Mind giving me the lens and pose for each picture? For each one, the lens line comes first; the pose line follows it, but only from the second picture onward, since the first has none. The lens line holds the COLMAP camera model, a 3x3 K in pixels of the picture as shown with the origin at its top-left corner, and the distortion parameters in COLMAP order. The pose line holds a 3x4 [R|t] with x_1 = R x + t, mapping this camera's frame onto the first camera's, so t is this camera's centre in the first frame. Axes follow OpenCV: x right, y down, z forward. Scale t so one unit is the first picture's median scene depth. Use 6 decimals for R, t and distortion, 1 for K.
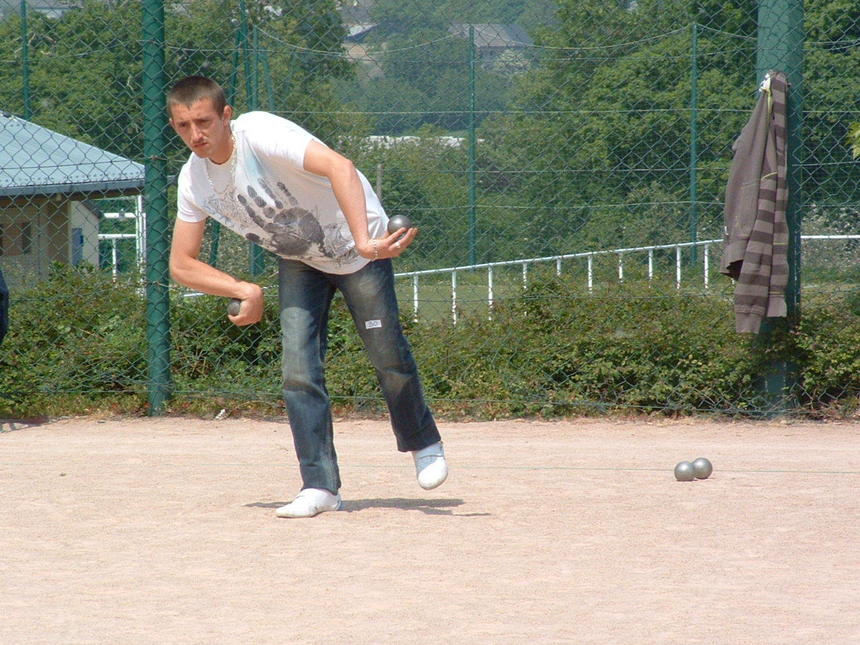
lens RADIAL K [[5842.1, 0, 430.9], [0, 5842.1, 322.1], [0, 0, 1]] dist [3.697123, 0.000000]
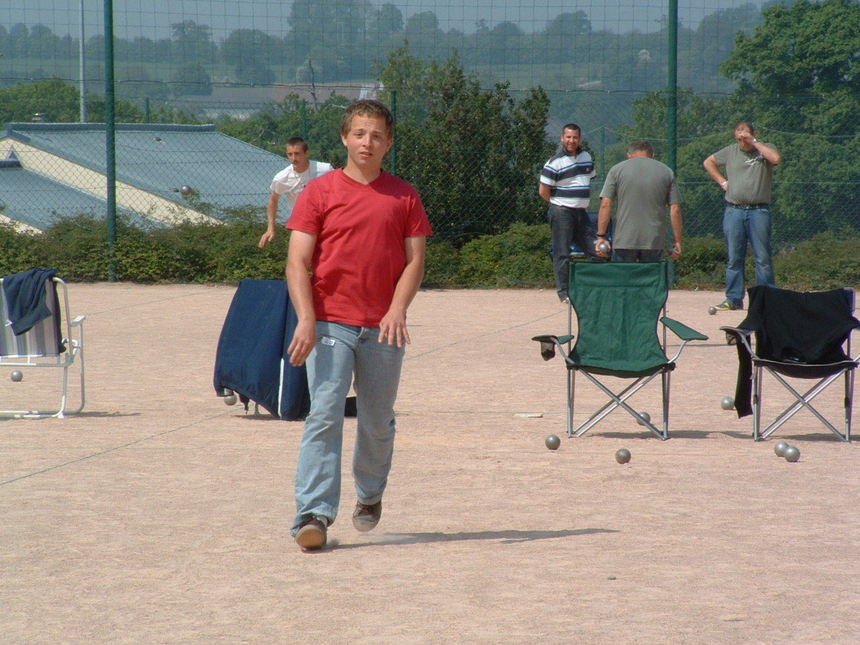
lens RADIAL K [[5842.1, 0, 429.0], [0, 5842.1, 322.5], [0, 0, 1]] dist [3.697123, 0.000000]
pose [[0.999894, 0.003510, 0.014139, -0.047911], [-0.003317, 0.999902, -0.013610, 0.016612], [-0.014185, 0.013562, 0.999807, -0.402374]]
